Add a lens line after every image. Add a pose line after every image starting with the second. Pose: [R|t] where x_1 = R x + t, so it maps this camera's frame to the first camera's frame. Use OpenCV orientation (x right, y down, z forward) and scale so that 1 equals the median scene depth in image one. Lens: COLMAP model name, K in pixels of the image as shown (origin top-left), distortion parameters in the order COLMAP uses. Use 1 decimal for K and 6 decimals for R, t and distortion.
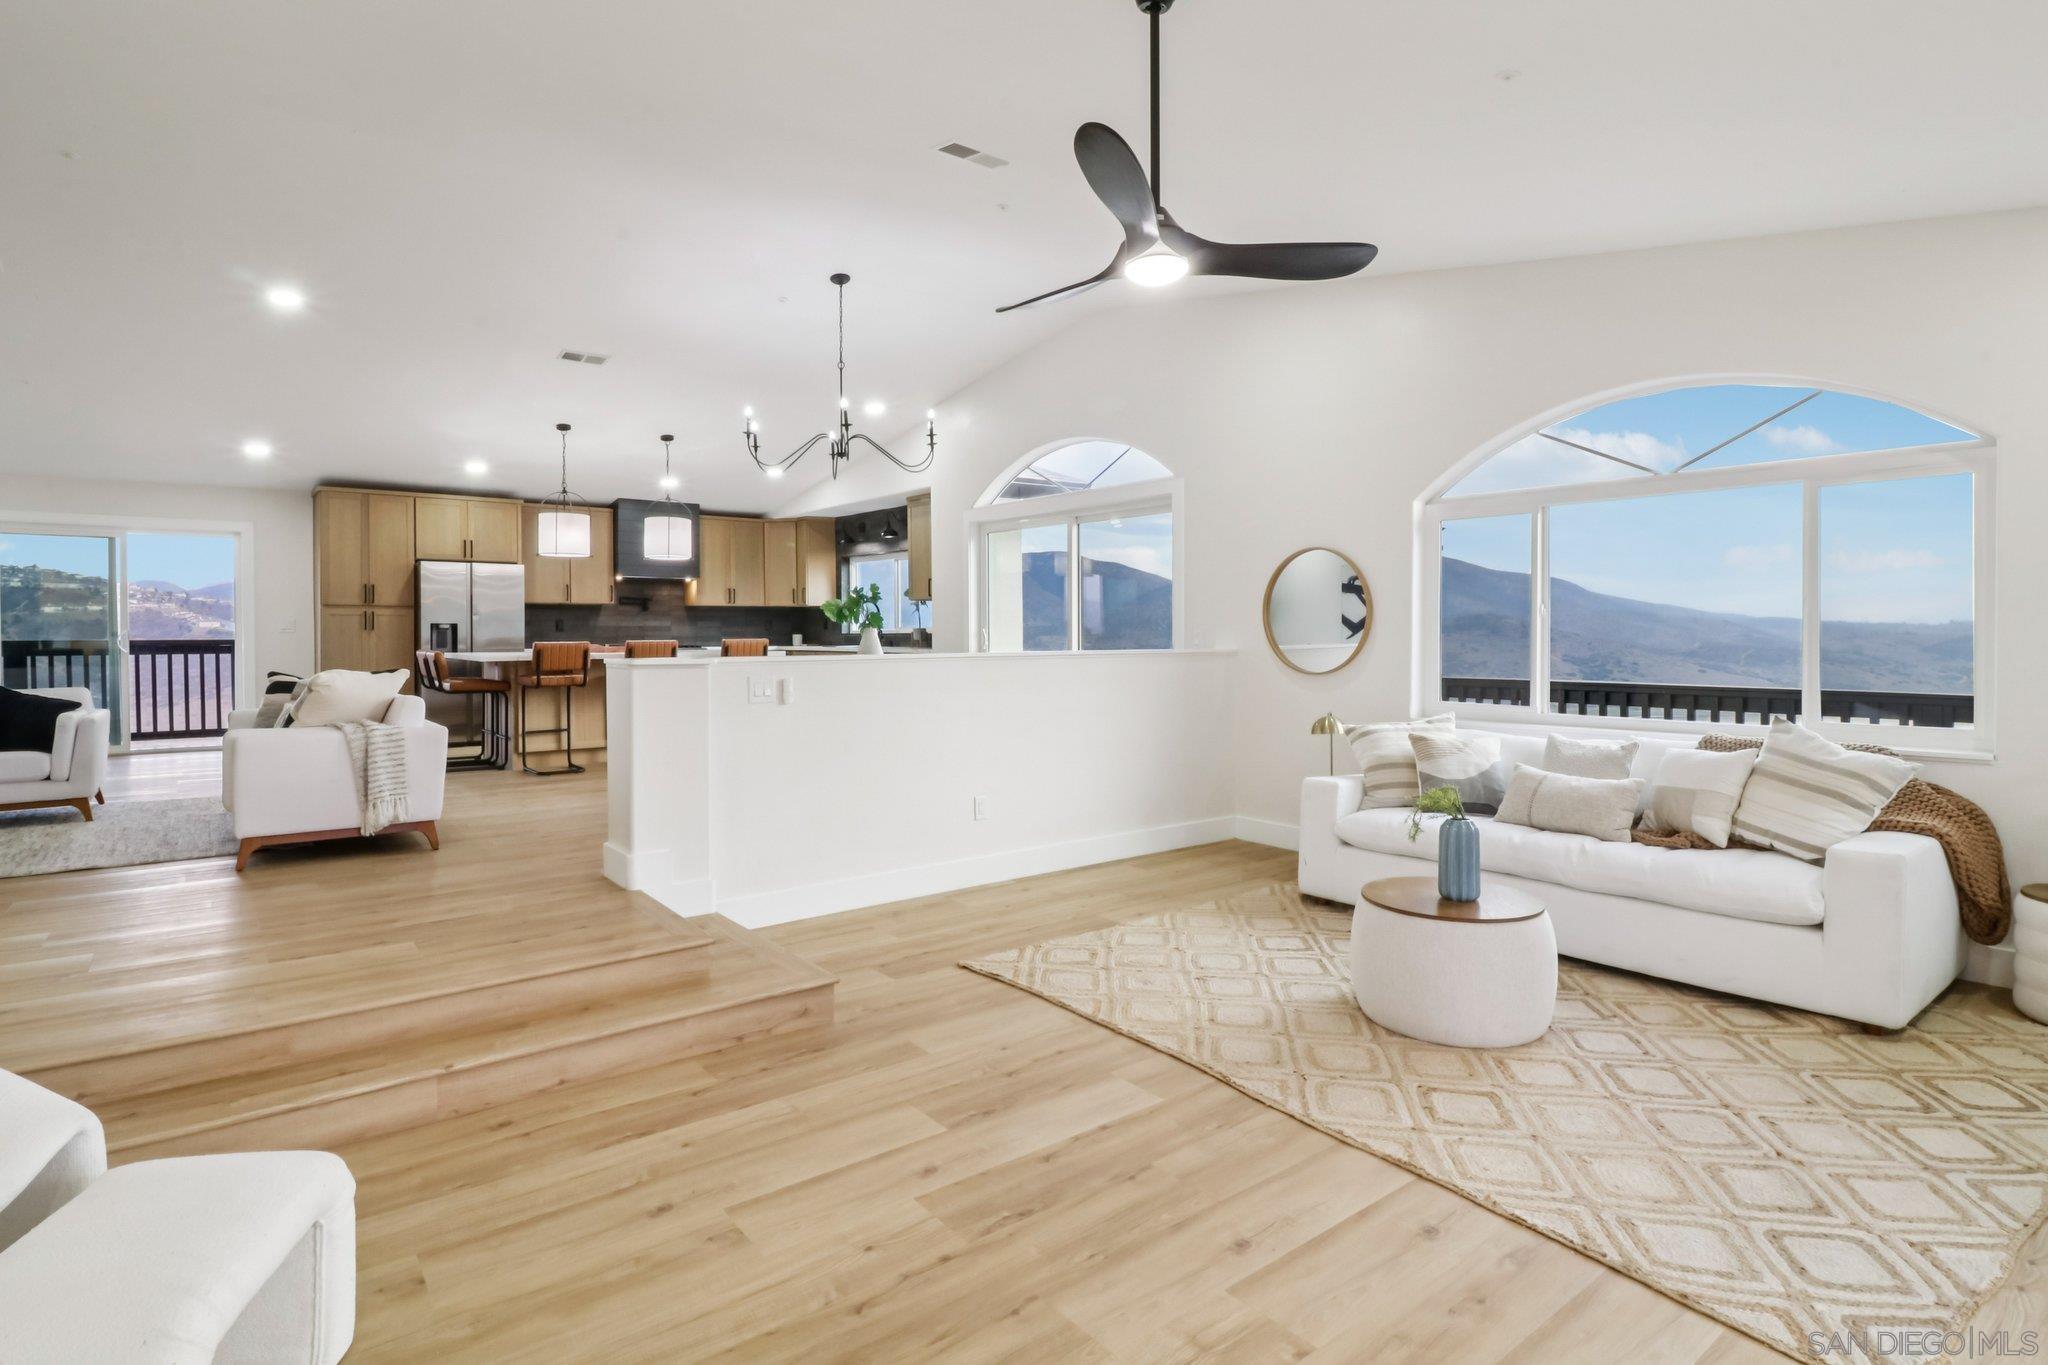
lens RADIAL K [[1045.3, 0, 1031.9], [0, 1045.3, 631.3], [0, 0, 1]] dist [-0.000626, -0.006520]
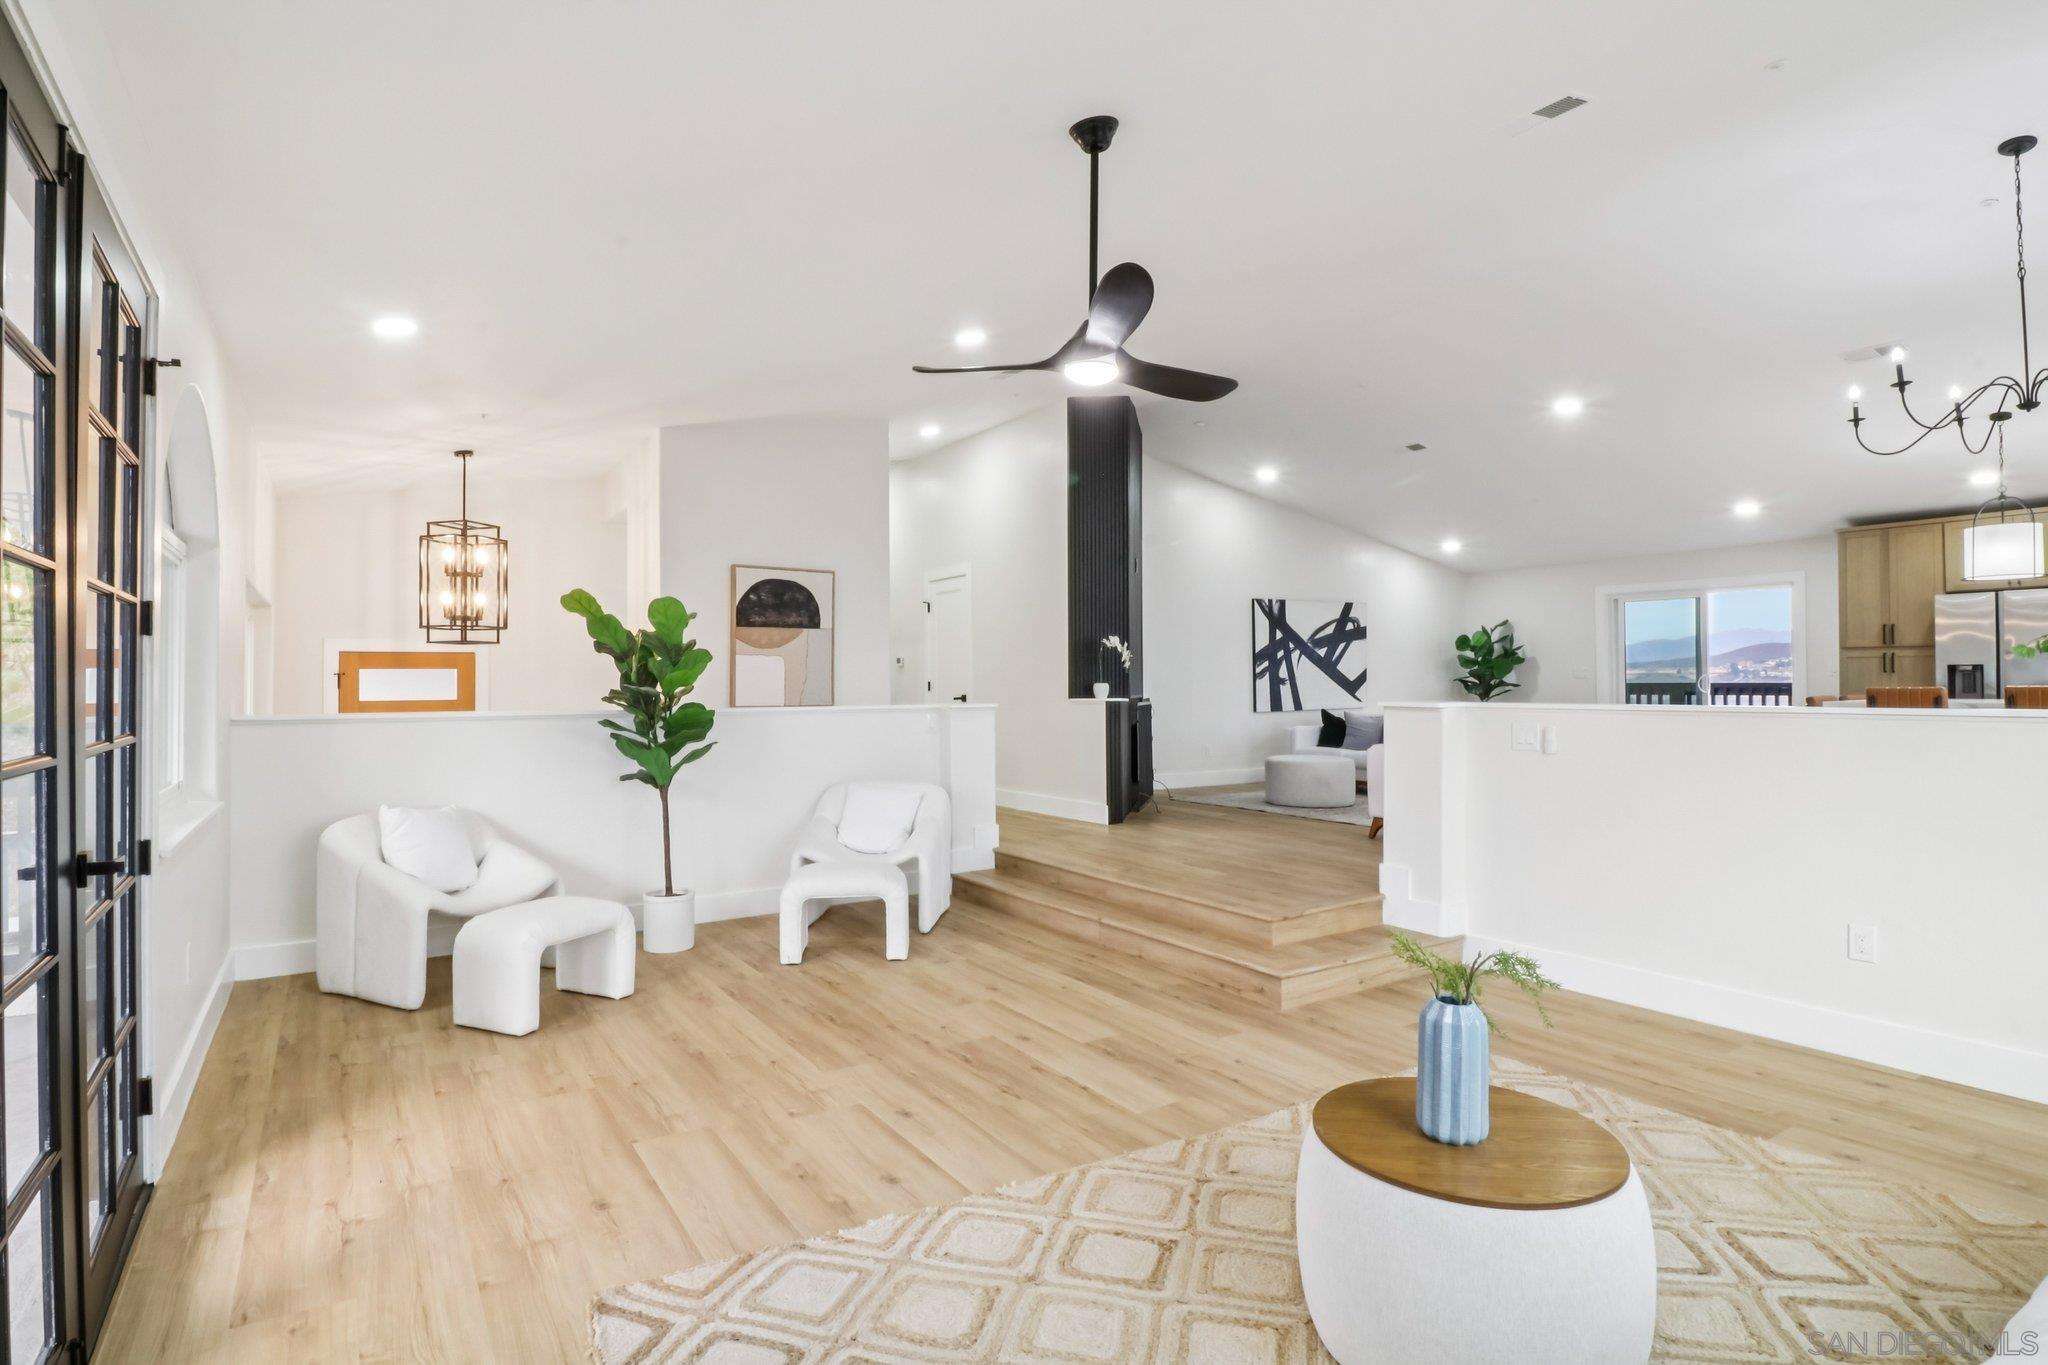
lens RADIAL K [[1045.3, 0, 1003.7], [0, 1045.3, 674.5], [0, 0, 1]] dist [-0.000626, -0.006520]
pose [[-0.097426, -0.002546, -0.995239, 0.373336], [0.006283, 0.999975, -0.003173, -0.001513], [0.995223, -0.006563, -0.097408, 0.296224]]
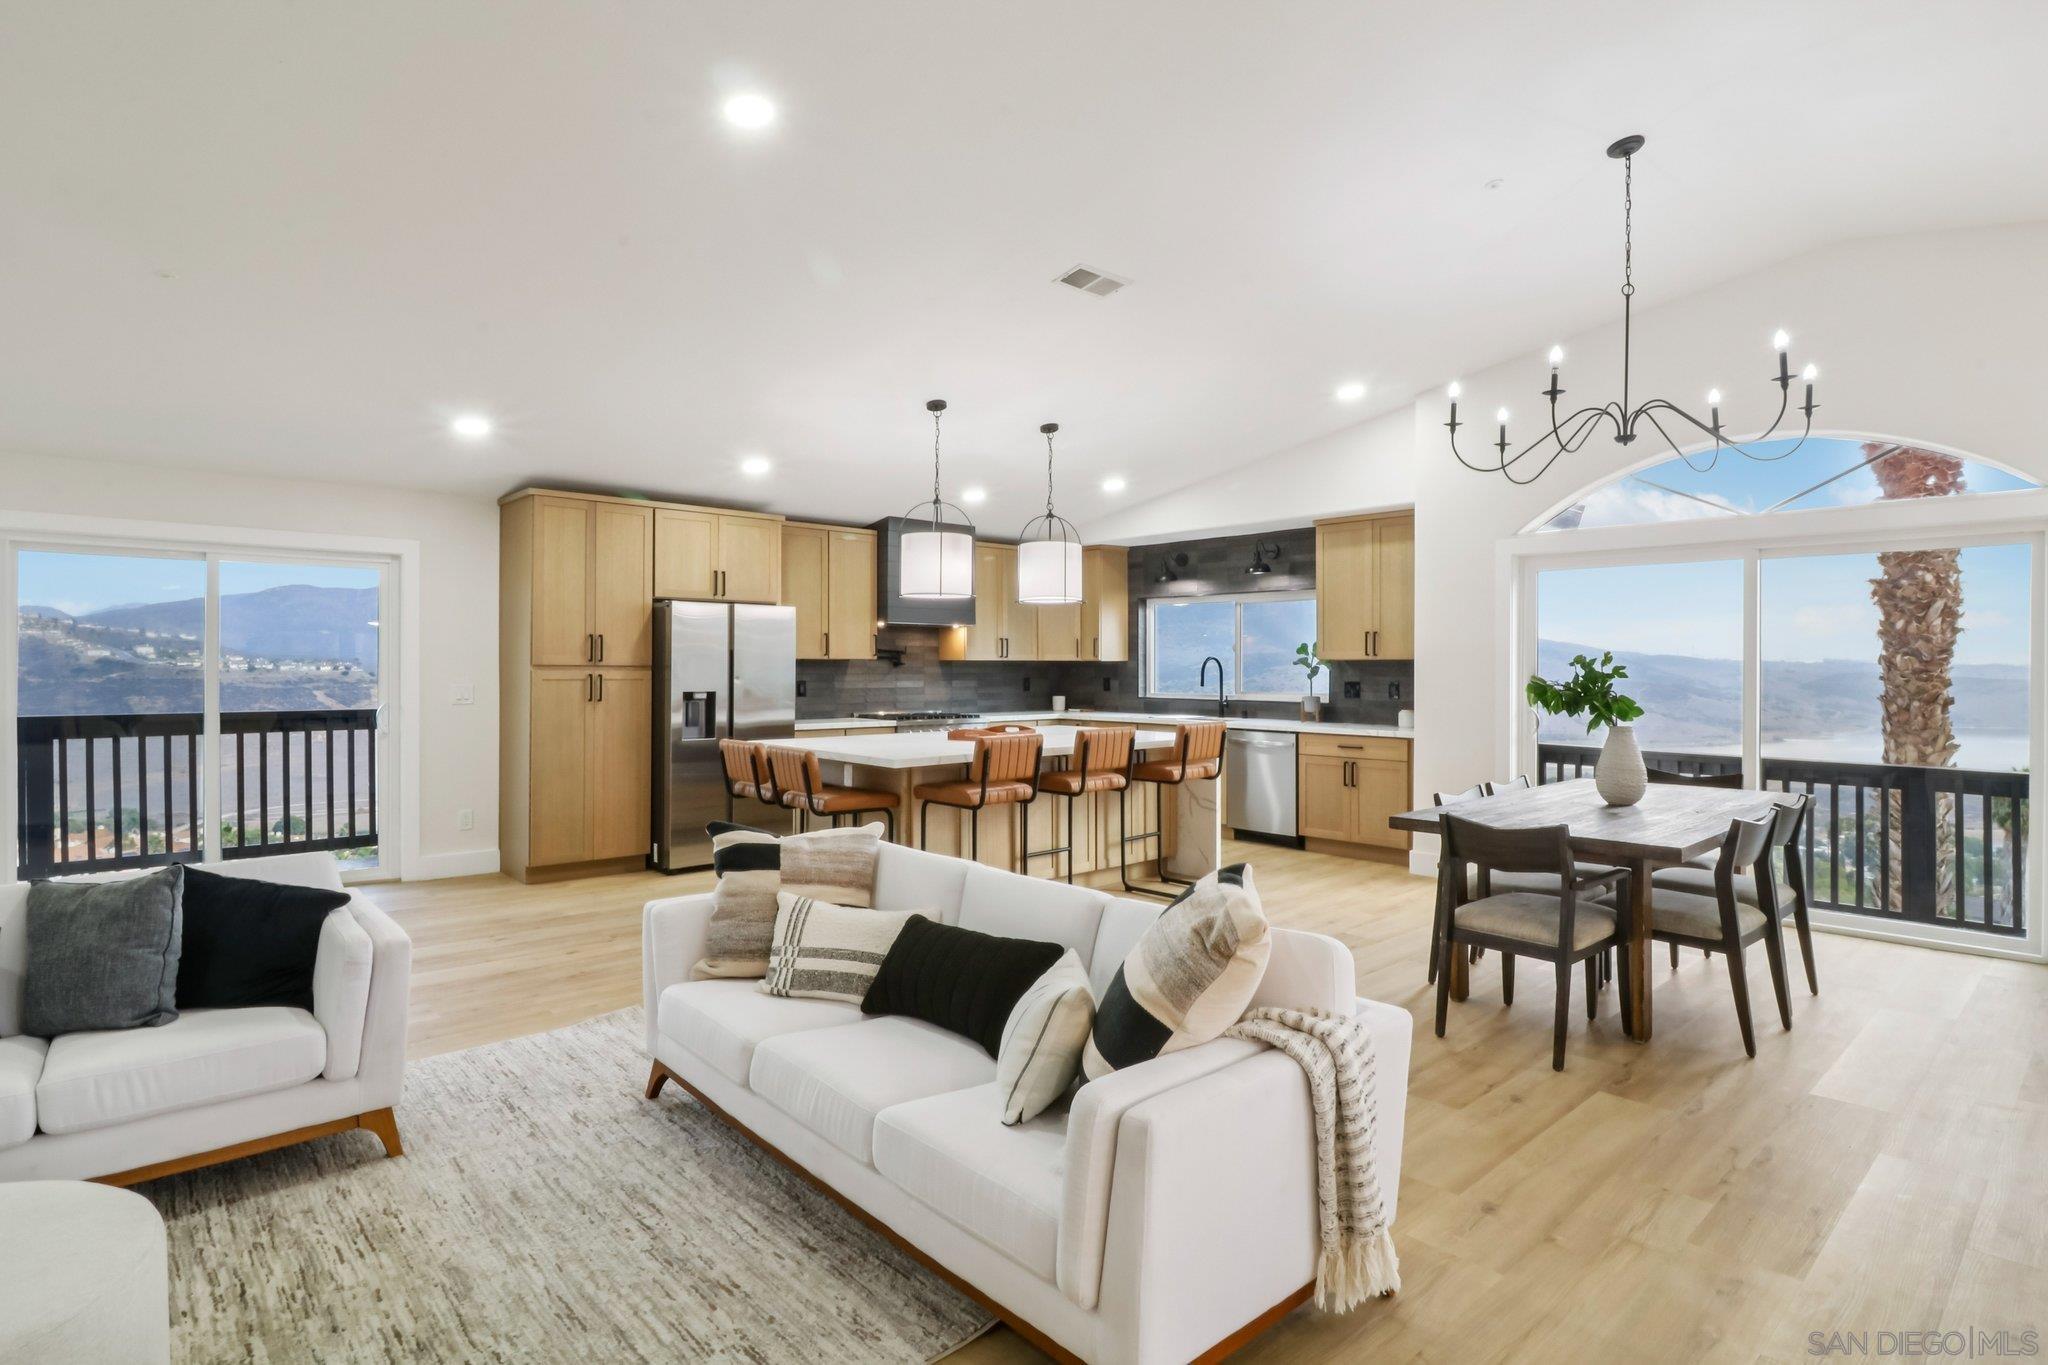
lens RADIAL K [[1045.3, 0, 1019.7], [0, 1045.3, 673.0], [0, 0, 1]] dist [-0.000626, -0.006520]
pose [[0.998765, 0.007328, 0.049150, -0.388569], [-0.007712, 0.999941, 0.007636, -0.026664], [-0.049091, -0.008005, 0.998762, 0.299383]]
